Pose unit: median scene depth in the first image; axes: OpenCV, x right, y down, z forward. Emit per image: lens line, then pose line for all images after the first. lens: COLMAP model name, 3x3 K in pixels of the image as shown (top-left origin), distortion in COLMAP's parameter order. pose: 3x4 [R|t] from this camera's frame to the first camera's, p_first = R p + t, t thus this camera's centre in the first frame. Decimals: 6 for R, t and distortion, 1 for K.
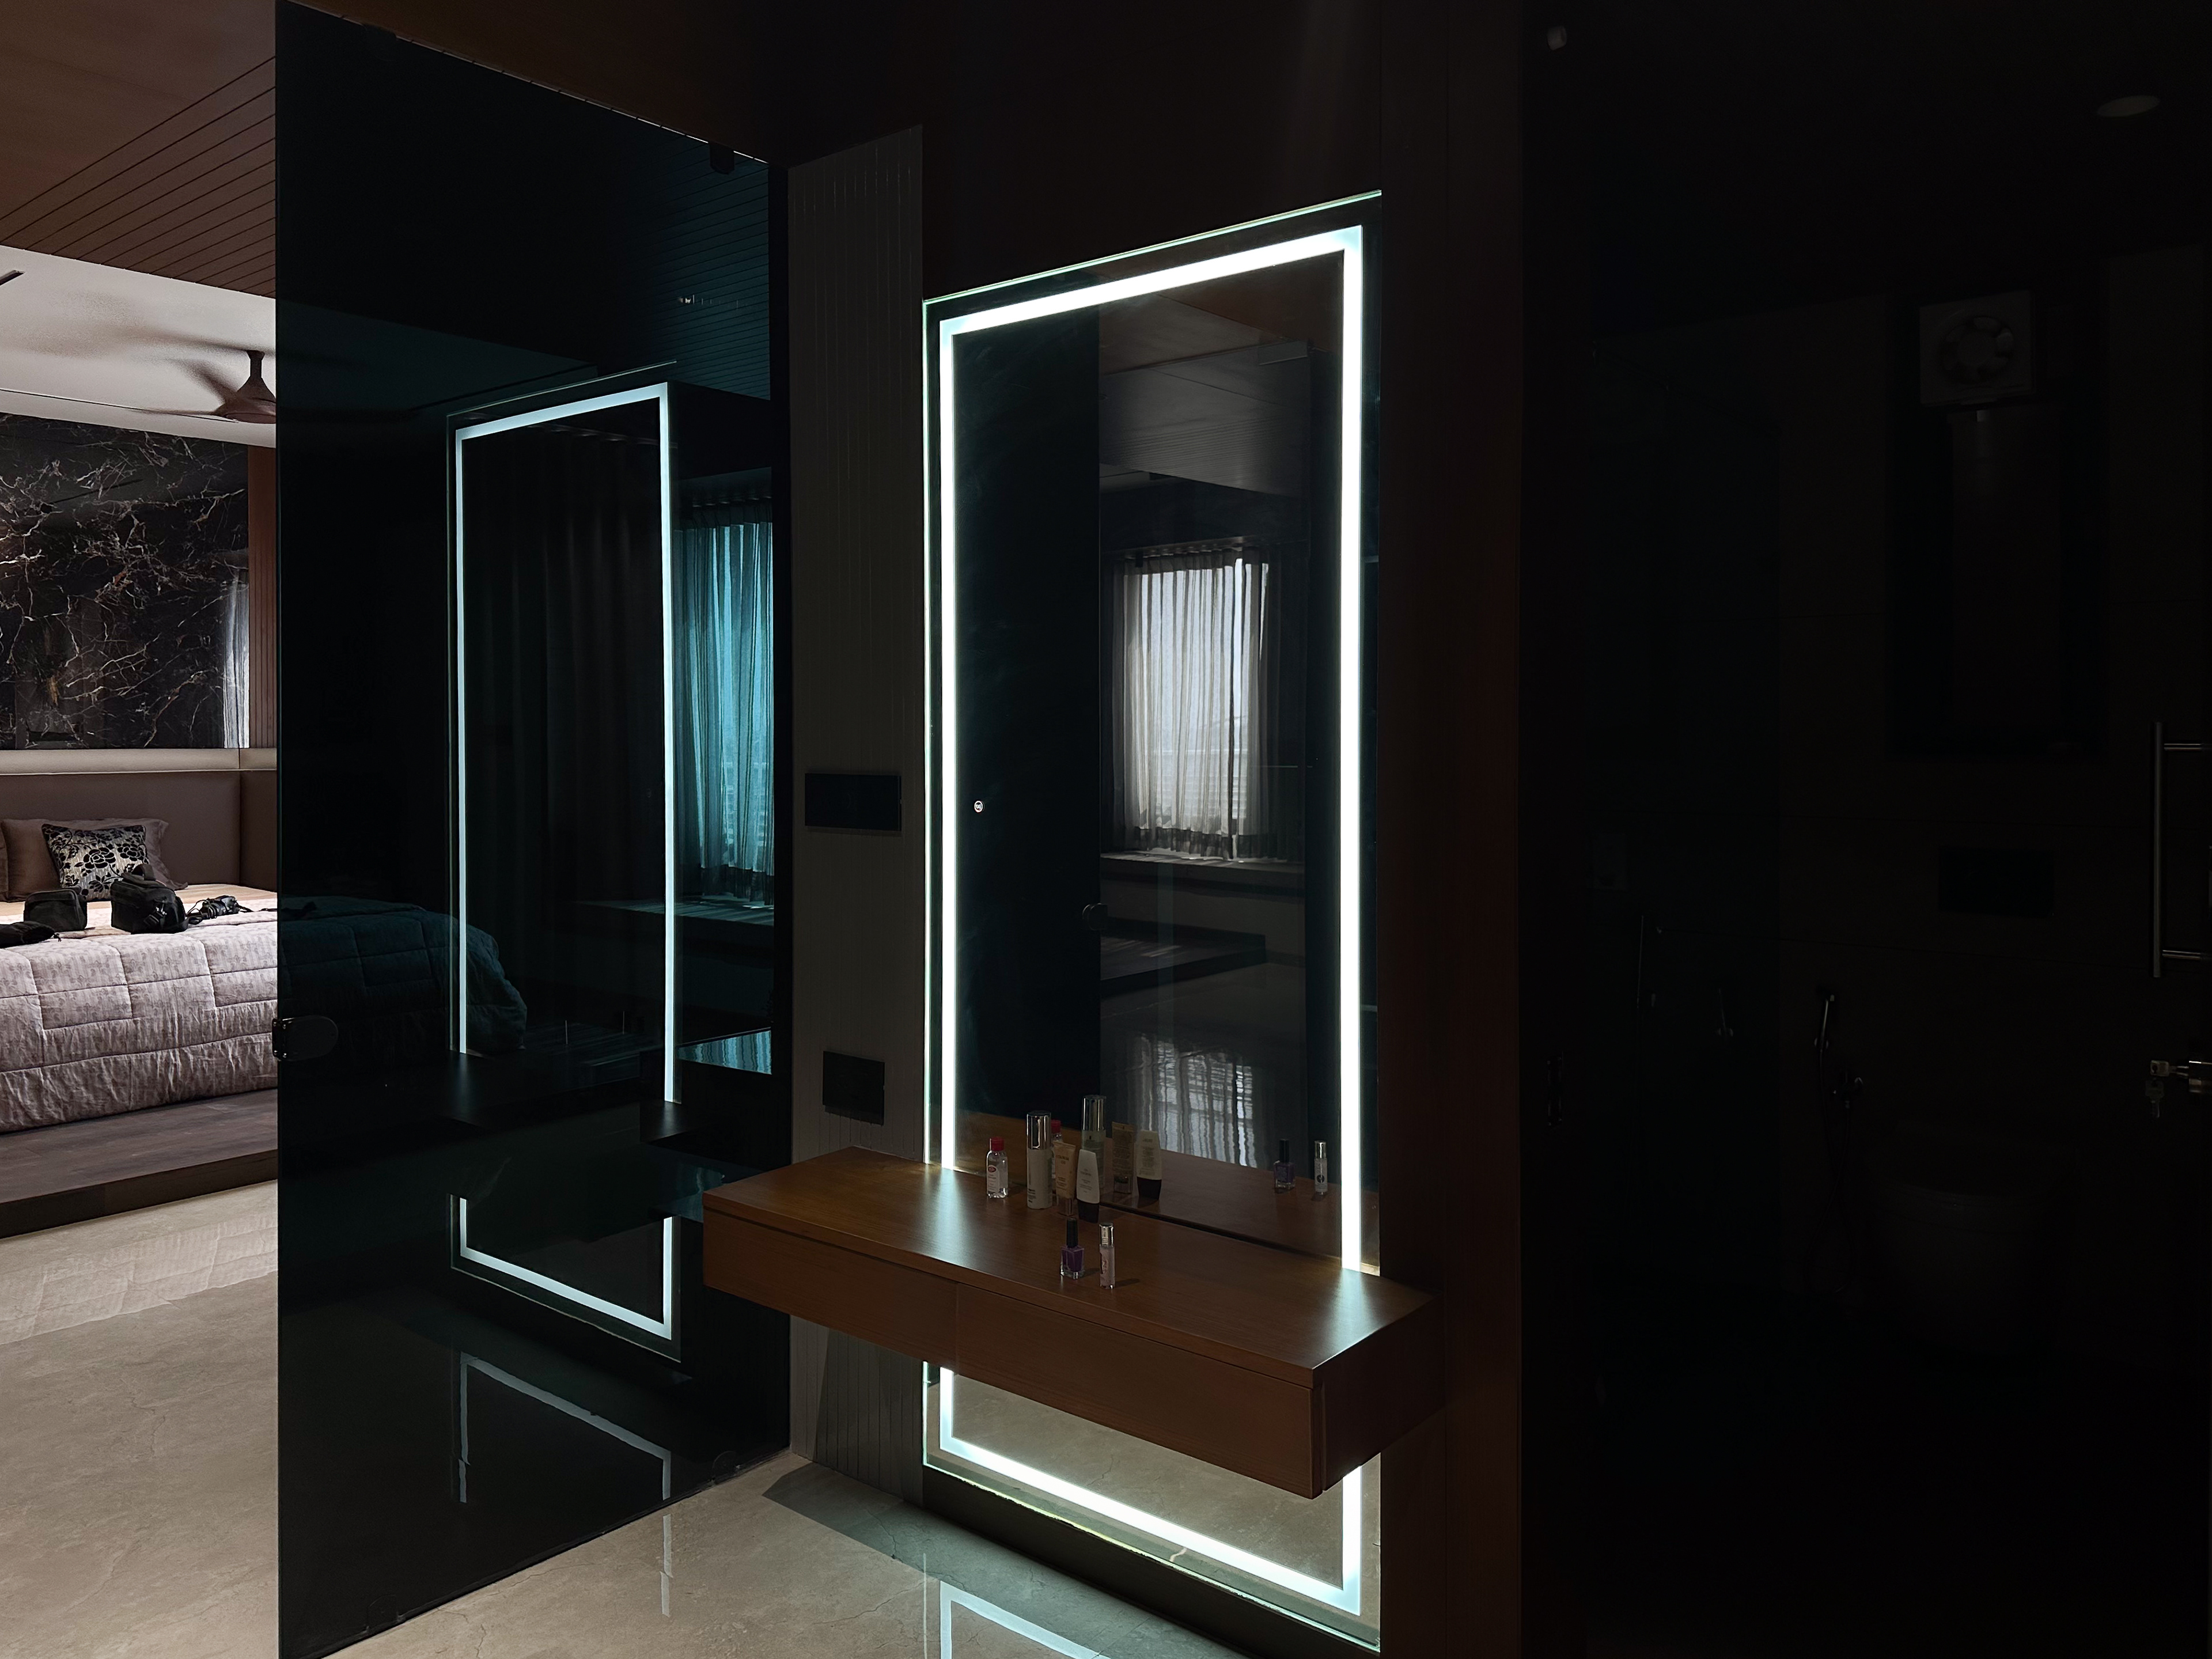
lens RADIAL K [[1632.1, 0, 1113.0], [0, 1632.1, 727.7], [0, 0, 1]] dist [0.097234, -0.108823]
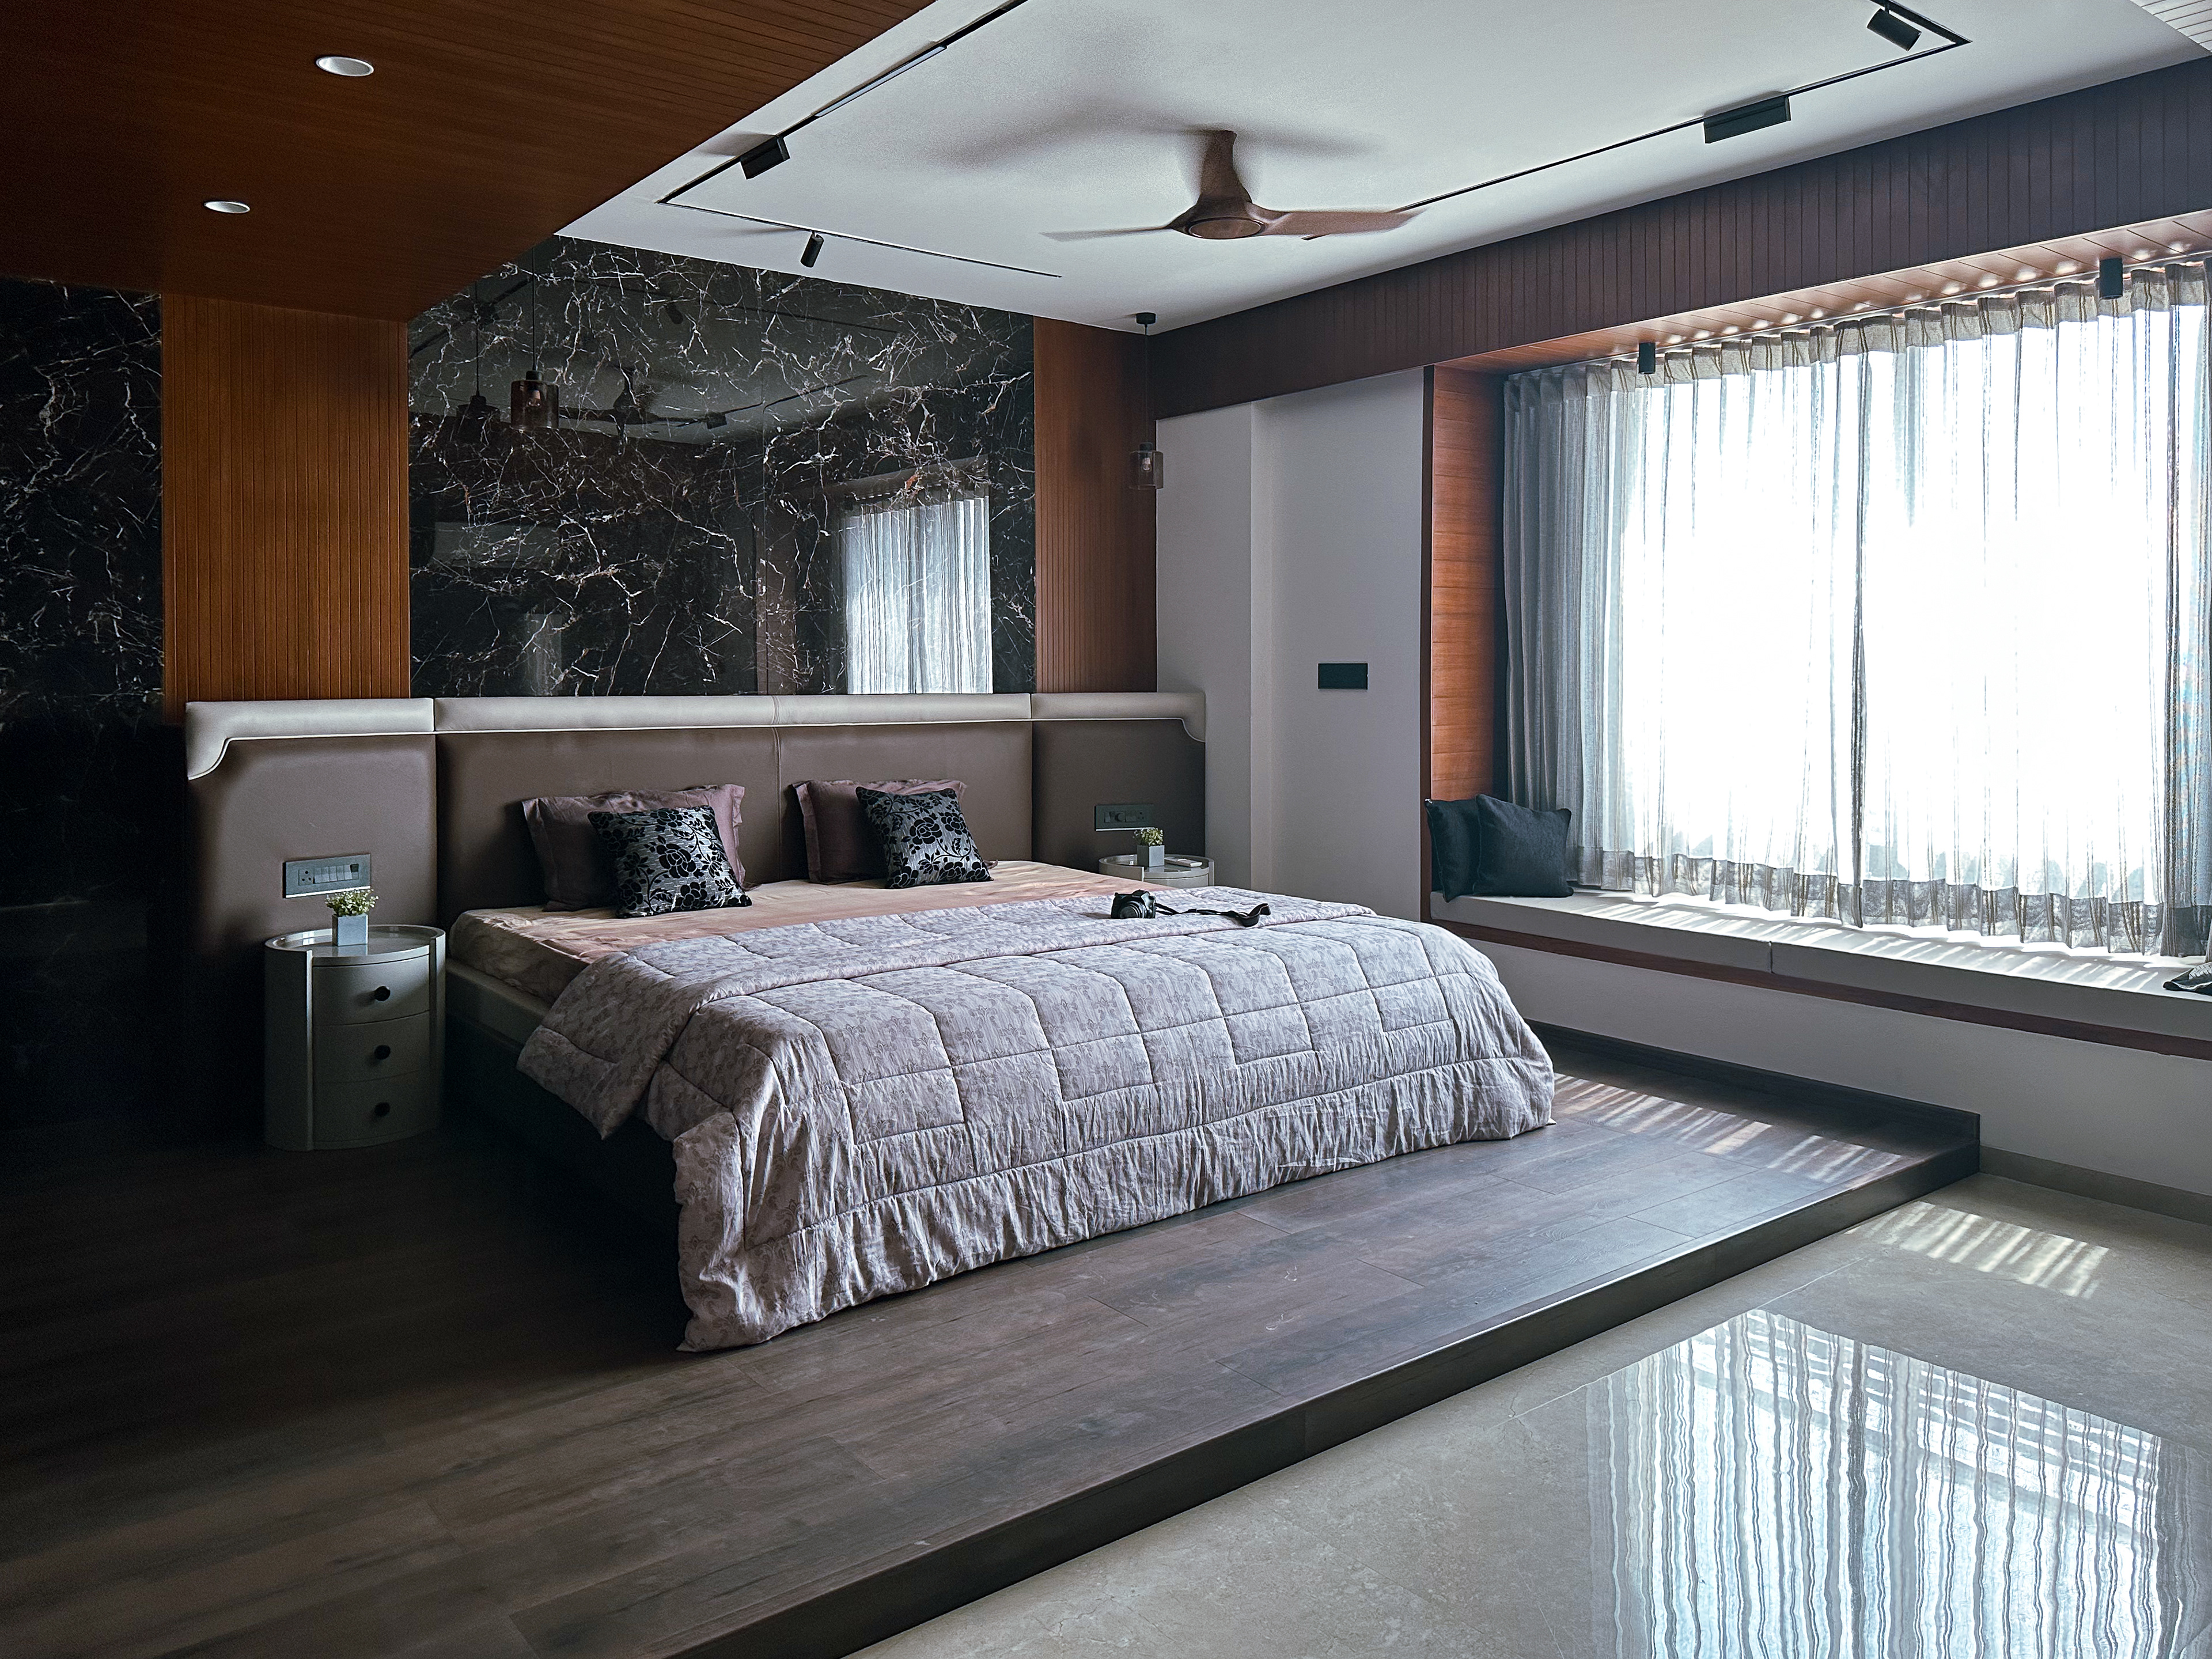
lens RADIAL K [[1632.1, 0, 1113.0], [0, 1632.1, 727.7], [0, 0, 1]] dist [0.097234, -0.108823]
pose [[0.975383, 0.004395, -0.220474, -0.441070], [0.002493, 0.999518, 0.030957, 0.006305], [0.220504, -0.030744, 0.974901, 0.328855]]
